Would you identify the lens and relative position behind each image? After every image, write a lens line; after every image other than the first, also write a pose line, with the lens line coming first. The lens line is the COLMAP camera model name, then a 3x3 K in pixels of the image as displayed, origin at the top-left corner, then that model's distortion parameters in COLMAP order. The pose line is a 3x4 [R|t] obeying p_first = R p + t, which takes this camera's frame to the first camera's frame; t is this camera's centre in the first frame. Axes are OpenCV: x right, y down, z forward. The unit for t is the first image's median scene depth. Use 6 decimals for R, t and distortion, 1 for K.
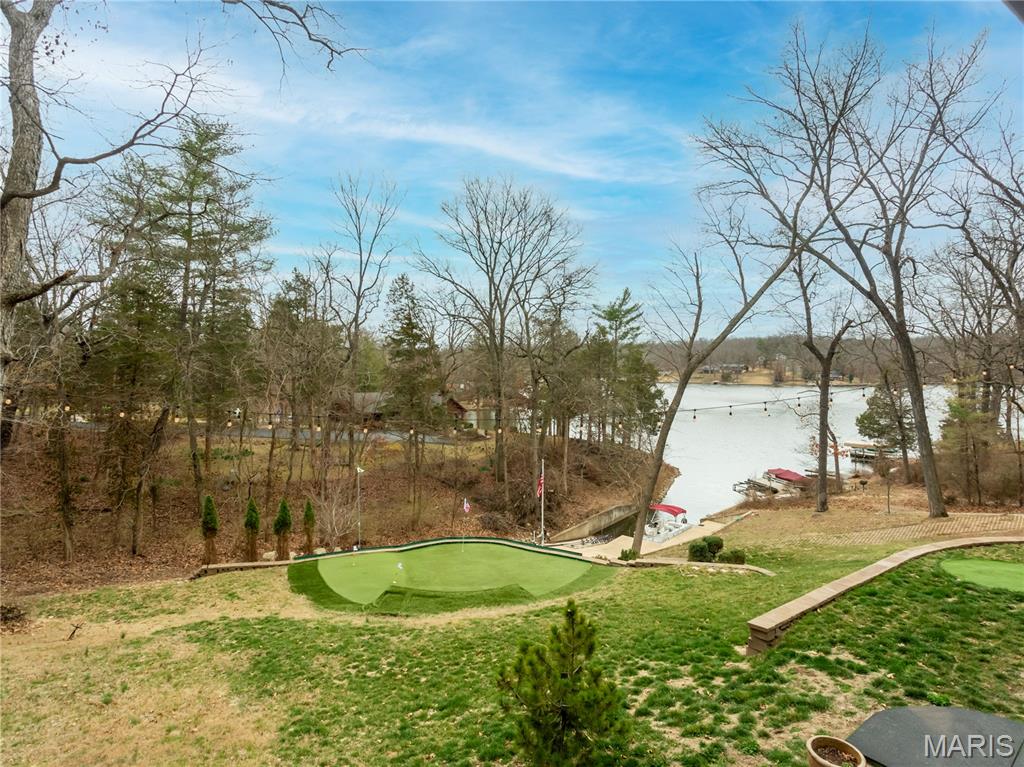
lens RADIAL K [[540.7, 0, 505.7], [0, 540.7, 374.8], [0, 0, 1]] dist [-0.001363, 0.008215]
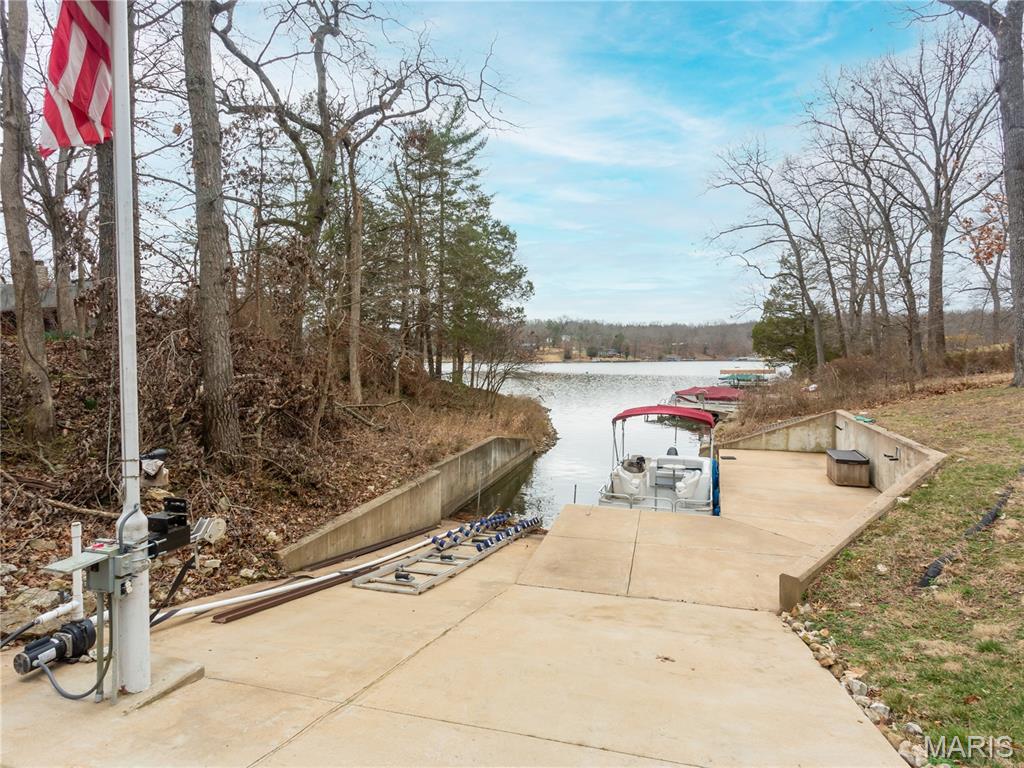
lens RADIAL K [[540.7, 0, 505.7], [0, 540.7, 375.3], [0, 0, 1]] dist [-0.001363, 0.008215]
pose [[0.927650, -0.019240, 0.372955, 0.071947], [0.014344, 0.999771, 0.015899, 0.199844], [-0.373176, -0.009399, 0.927713, 0.664930]]
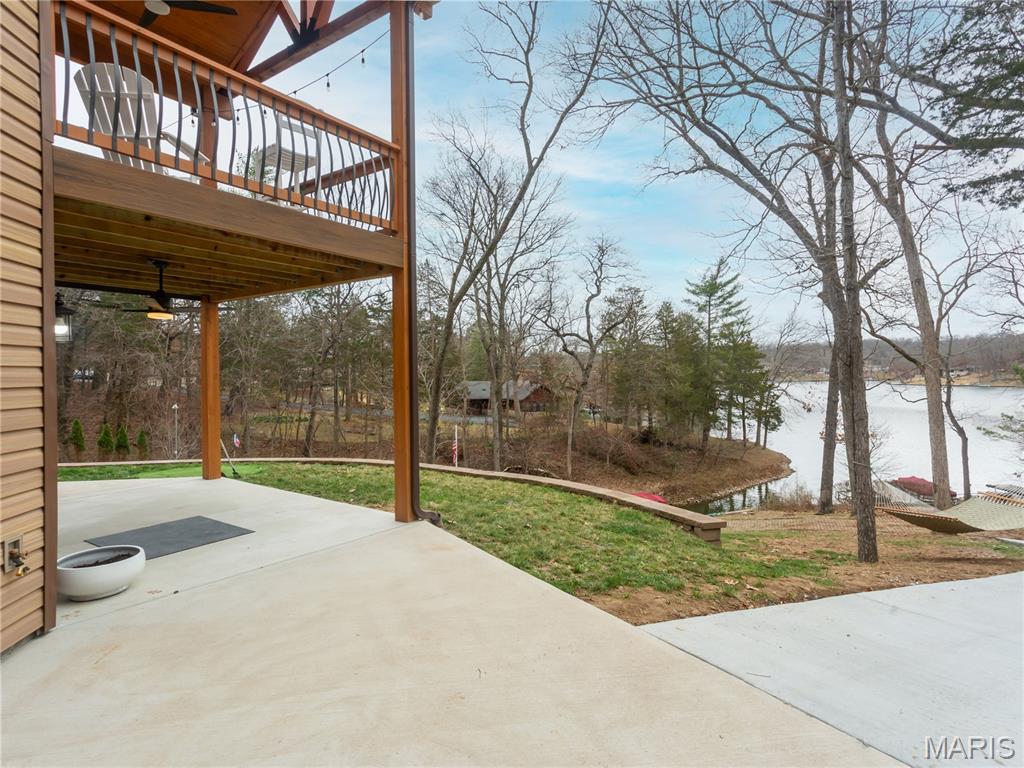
lens RADIAL K [[540.7, 0, 505.7], [0, 540.7, 375.3], [0, 0, 1]] dist [-0.001363, 0.008215]
pose [[0.900760, -0.005381, -0.434284, 0.439063], [0.001076, 0.999948, -0.010158, 0.056212], [0.434316, 0.008682, 0.900719, 0.111308]]
